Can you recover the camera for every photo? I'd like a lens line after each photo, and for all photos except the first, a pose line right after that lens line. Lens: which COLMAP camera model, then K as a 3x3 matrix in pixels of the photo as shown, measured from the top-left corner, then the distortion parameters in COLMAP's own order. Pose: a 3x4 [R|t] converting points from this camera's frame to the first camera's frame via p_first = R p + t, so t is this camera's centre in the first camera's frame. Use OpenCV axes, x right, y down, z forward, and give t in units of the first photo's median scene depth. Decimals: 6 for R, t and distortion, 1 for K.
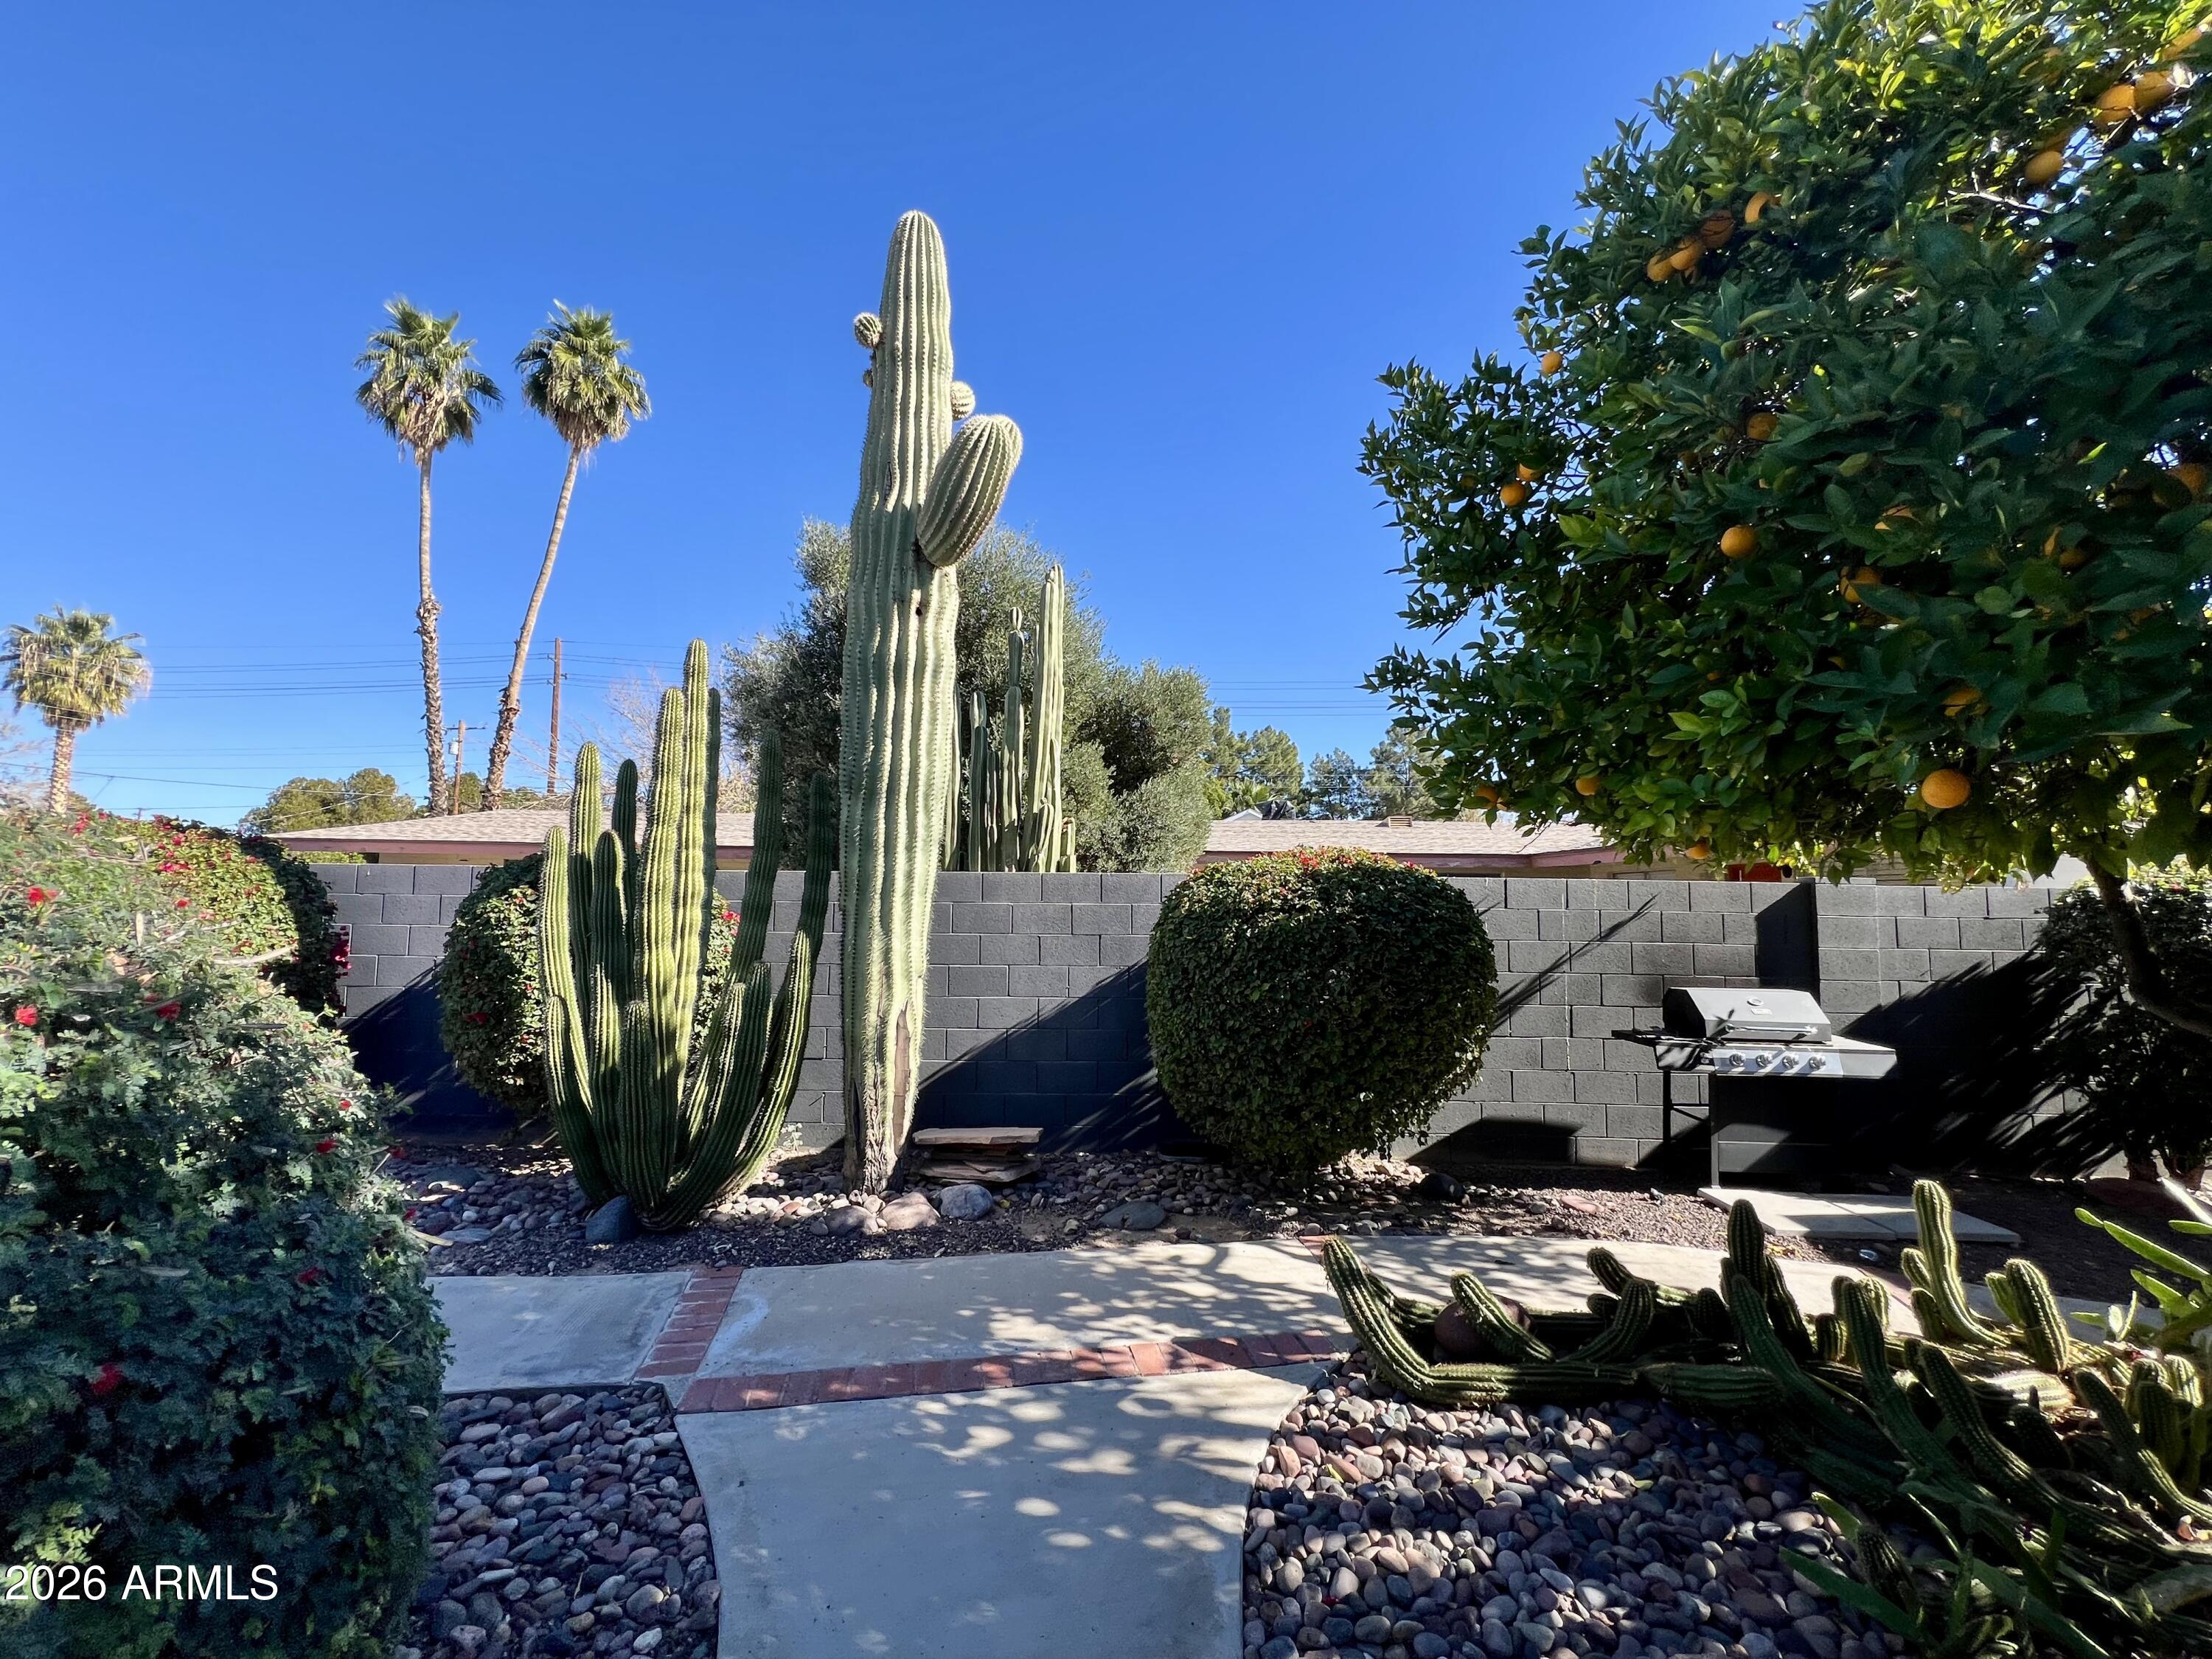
lens RADIAL K [[892.2, 0, 1105.8], [0, 892.2, 833.1], [0, 0, 1]] dist [-0.002238, 0.000666]
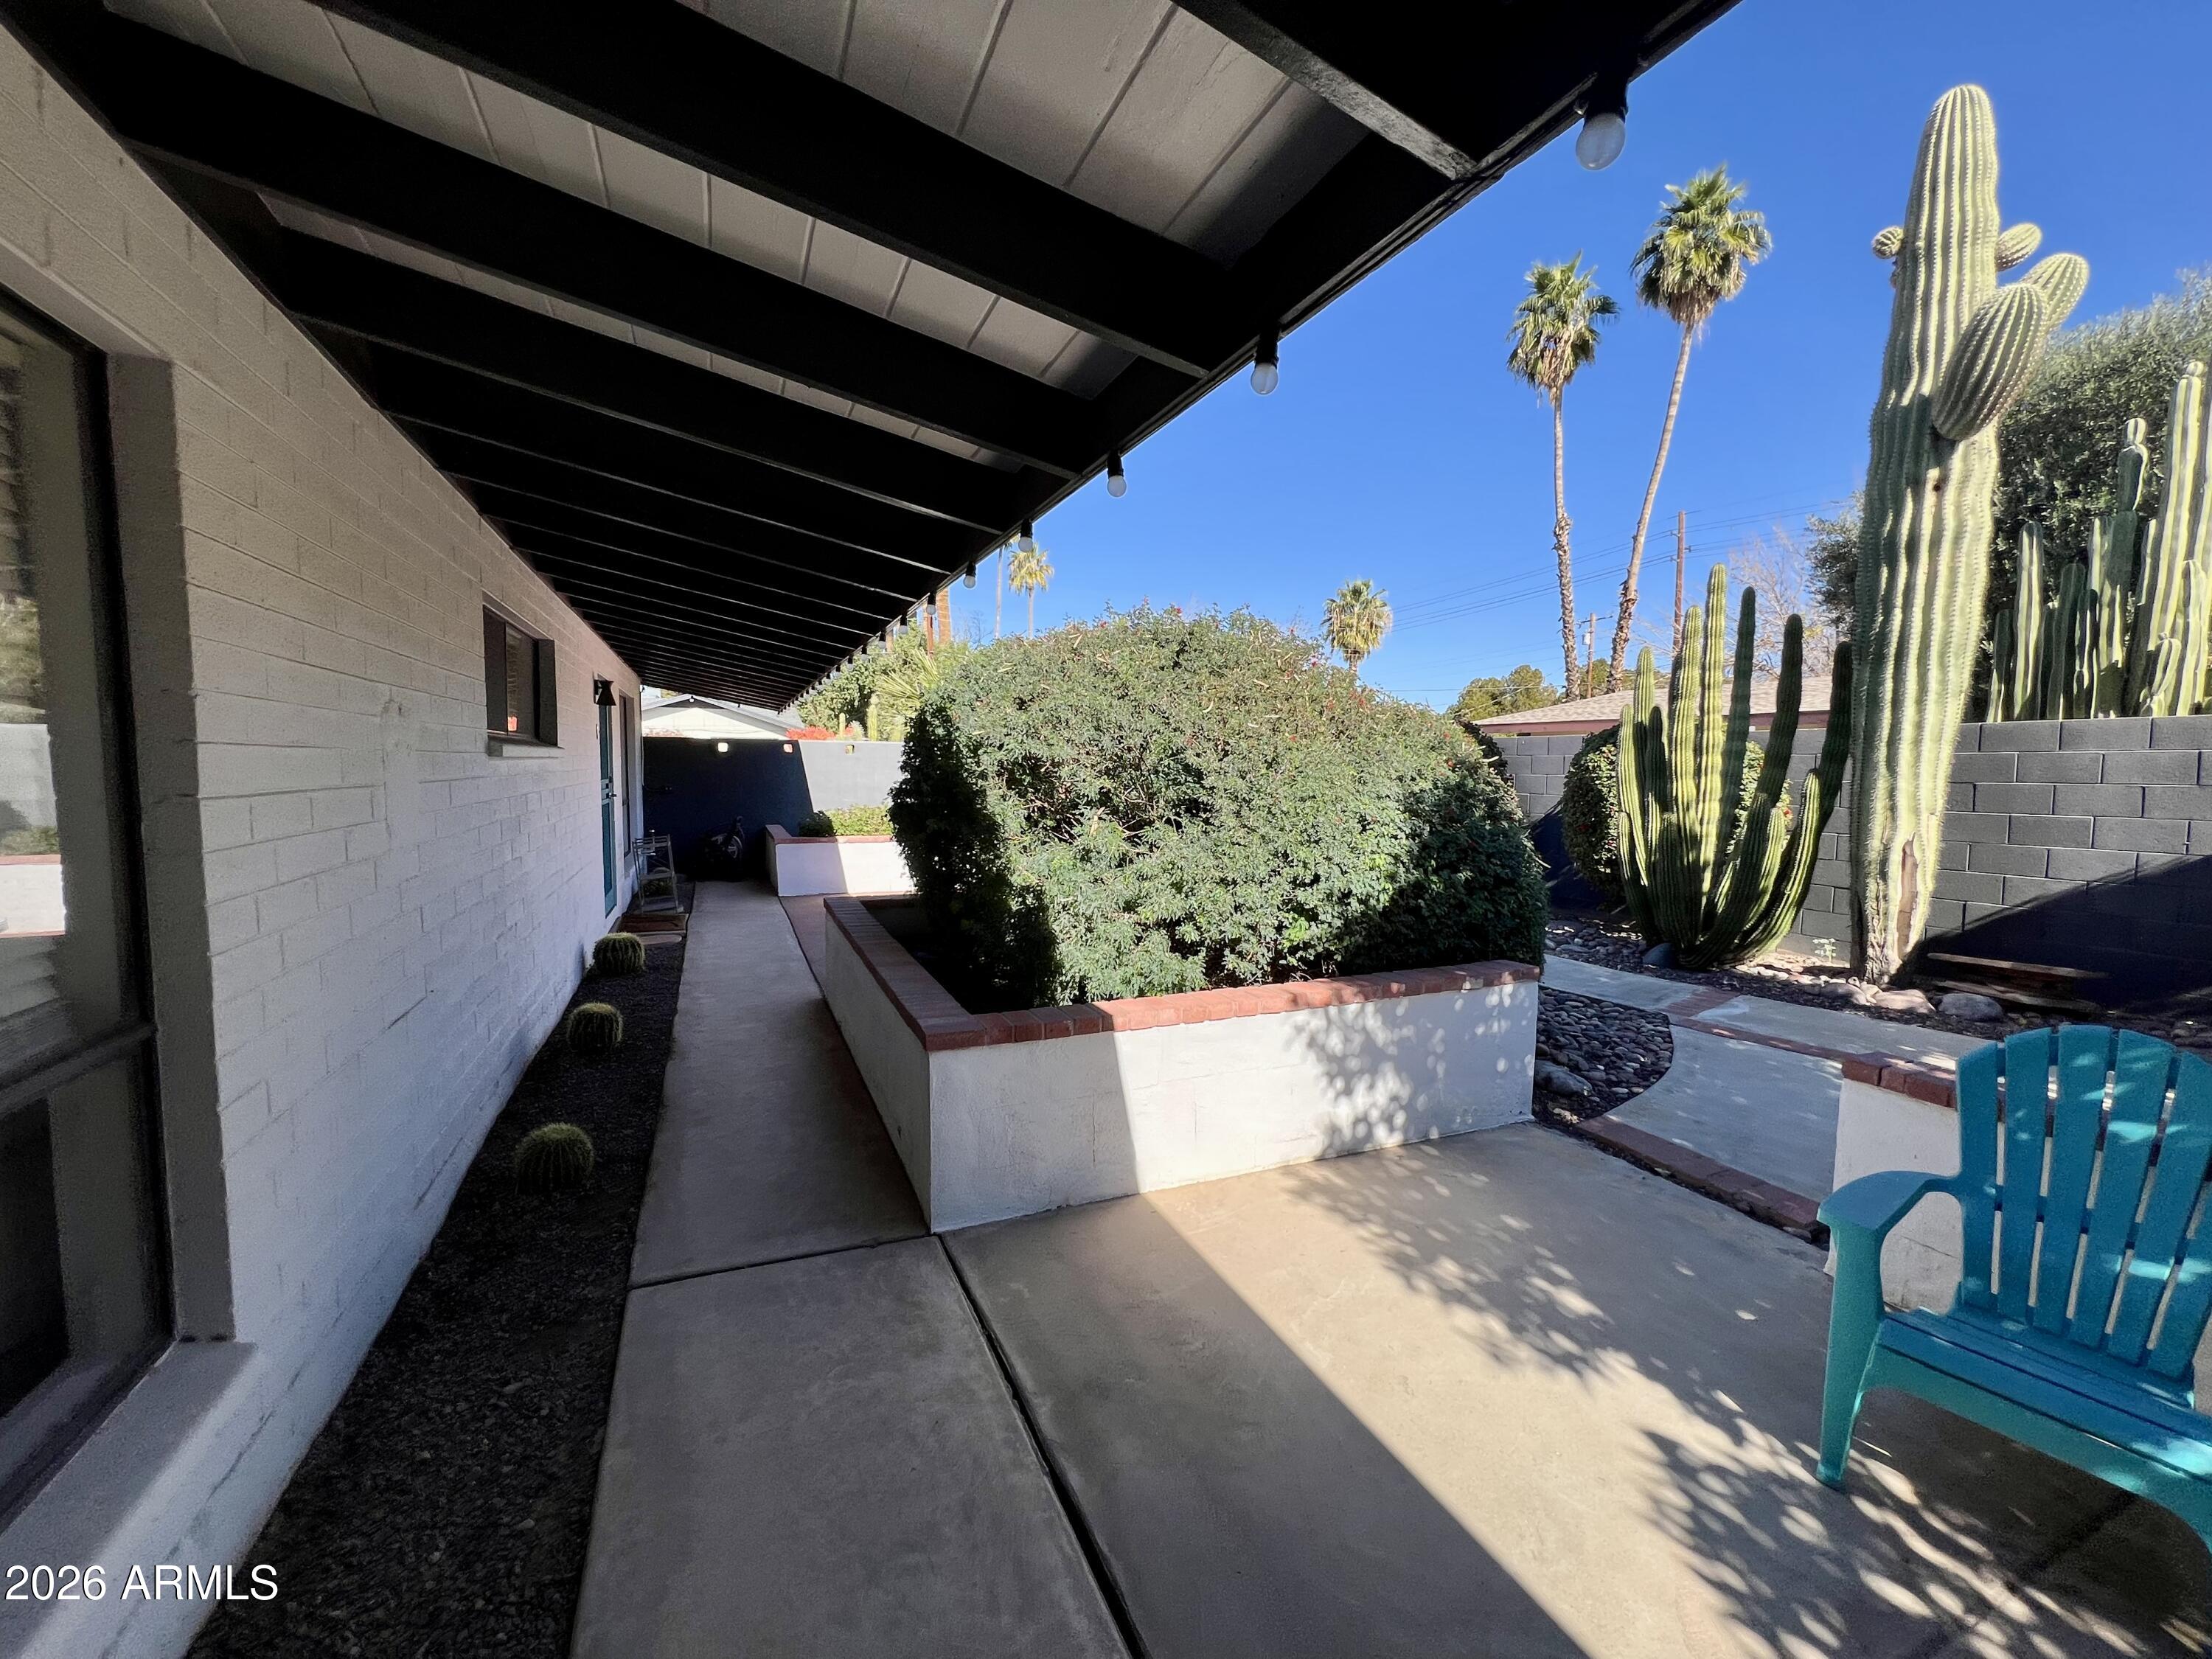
lens RADIAL K [[892.2, 0, 1105.8], [0, 892.2, 833.1], [0, 0, 1]] dist [-0.002238, 0.000666]
pose [[0.427770, 0.057827, -0.902036, 0.361335], [0.066587, 0.993224, 0.095250, 0.005338], [0.901432, -0.100809, 0.421021, -0.432911]]
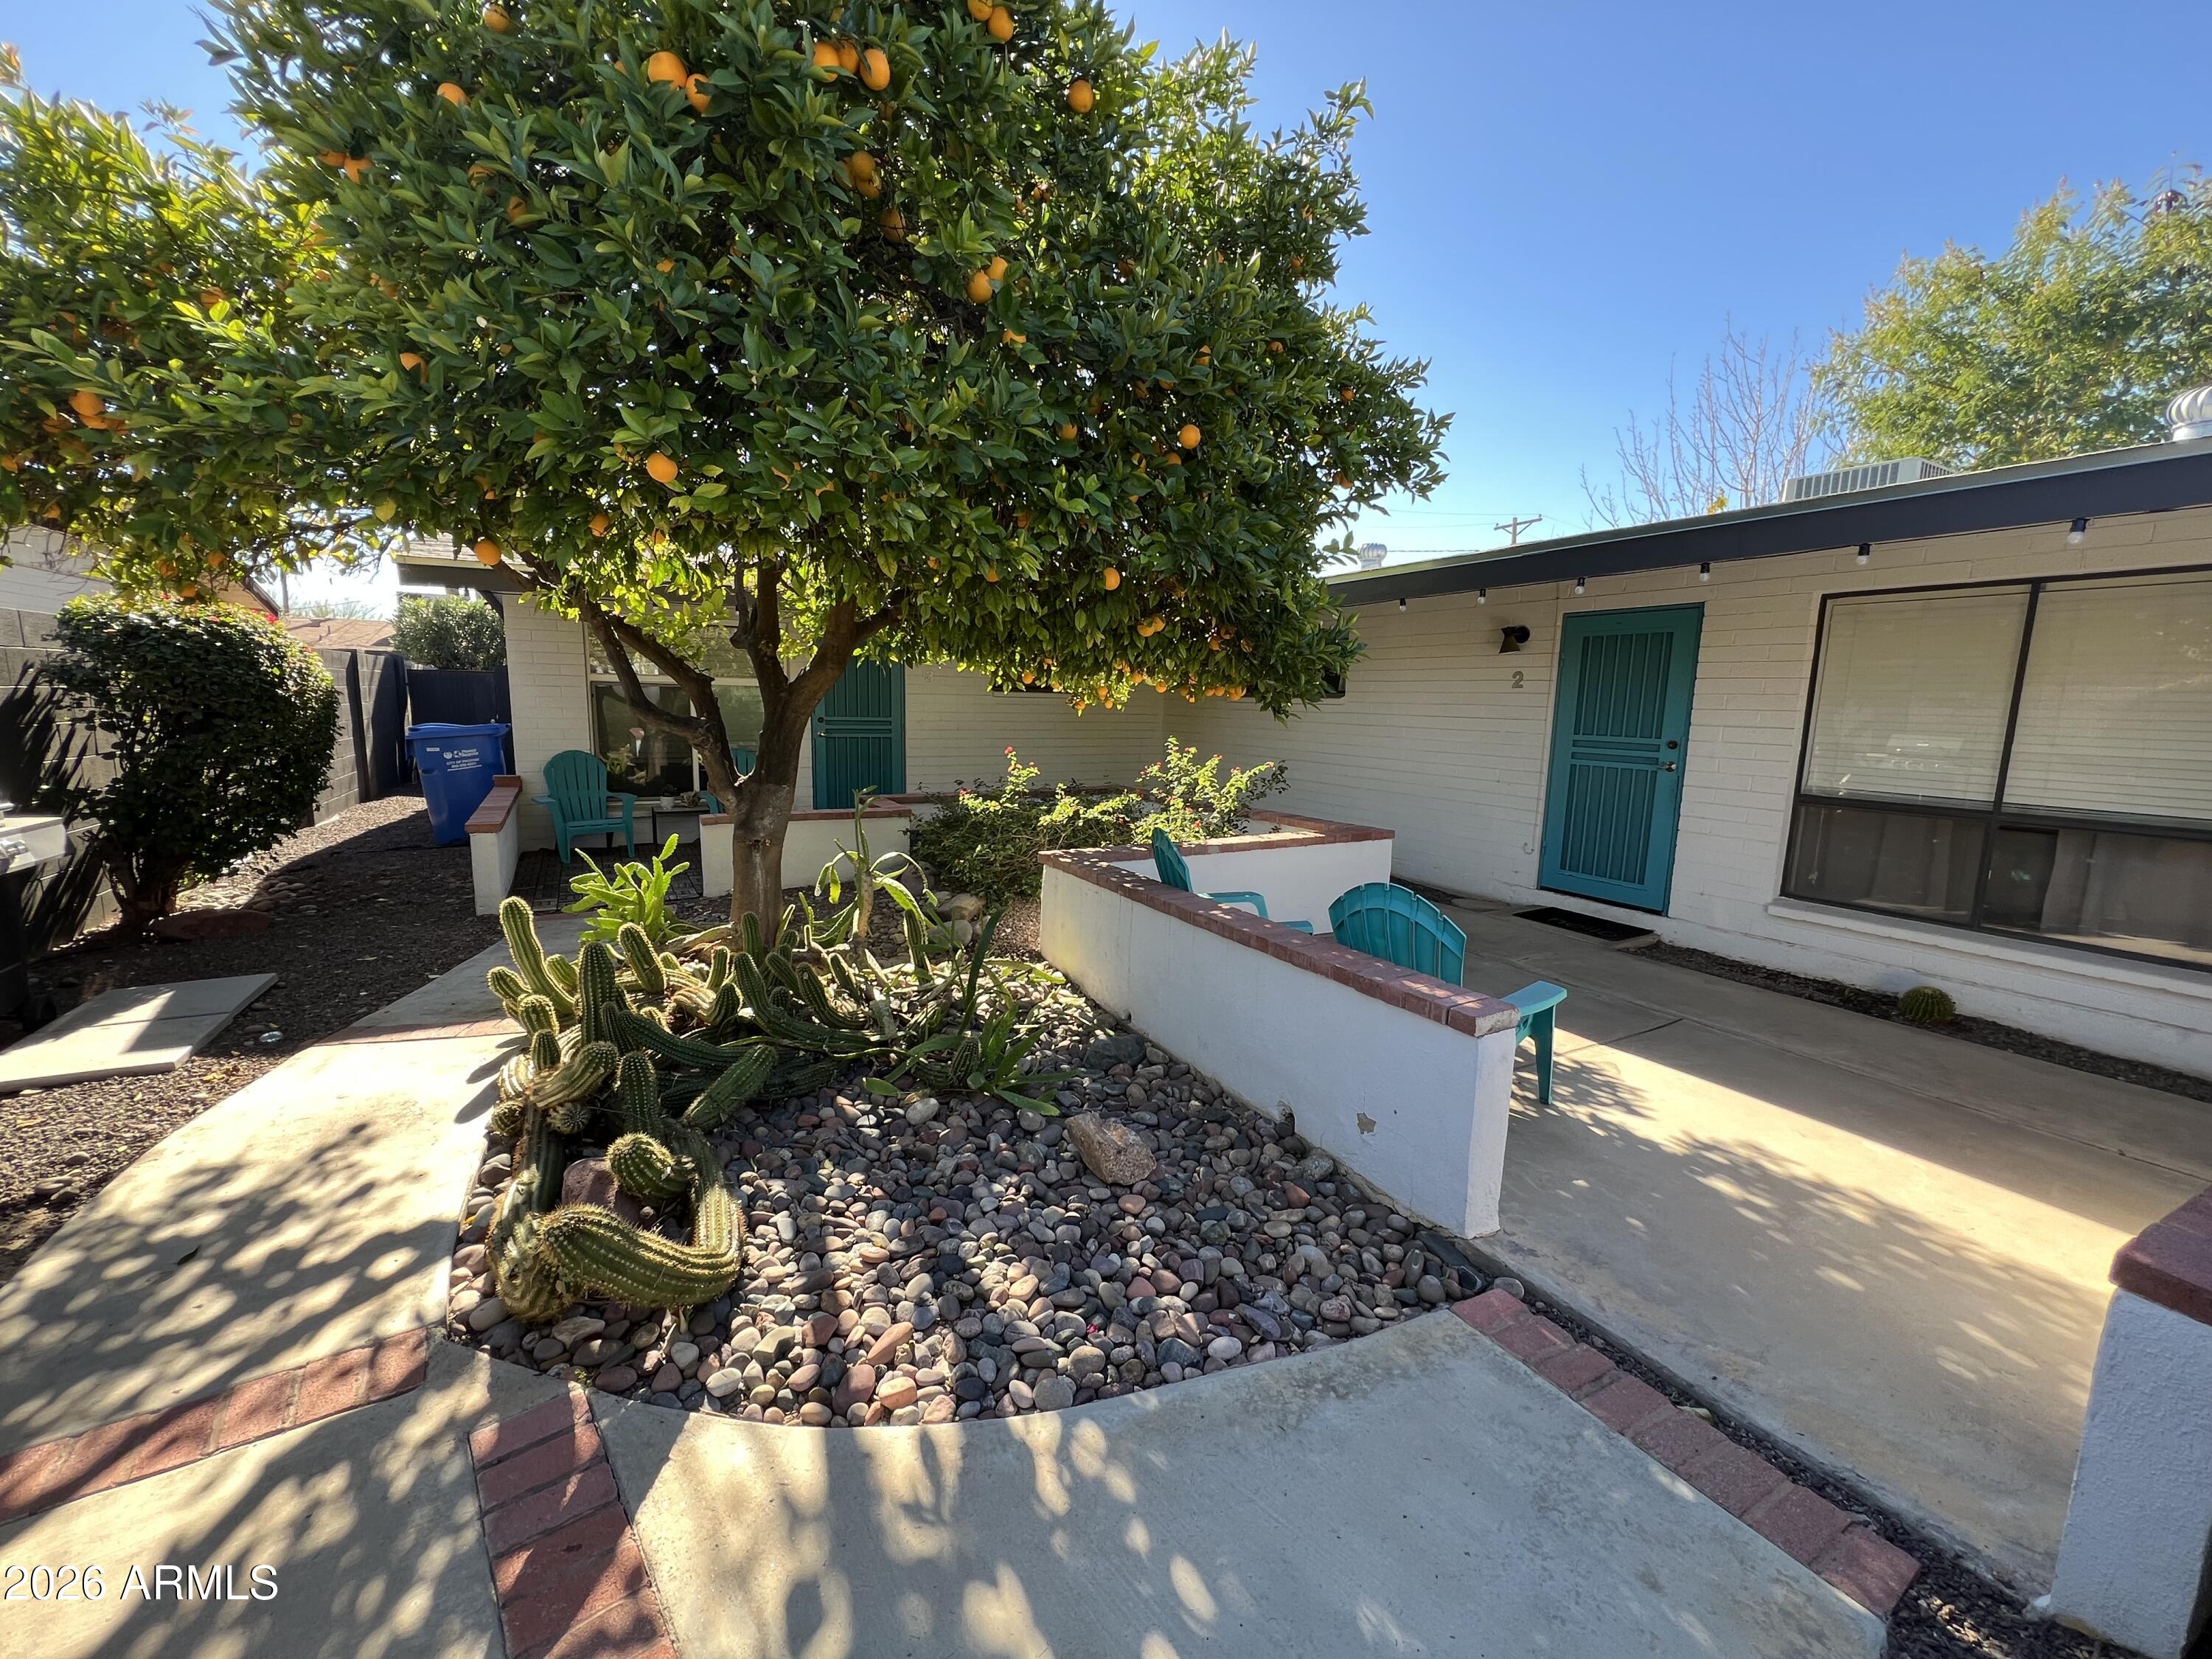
lens RADIAL K [[892.2, 0, 1105.8], [0, 892.2, 833.1], [0, 0, 1]] dist [-0.002238, 0.000666]
pose [[-0.509587, -0.153731, 0.846574, -0.216664], [-0.095973, 0.987925, 0.121629, 0.080028], [-0.855050, -0.019268, -0.518187, 0.639376]]
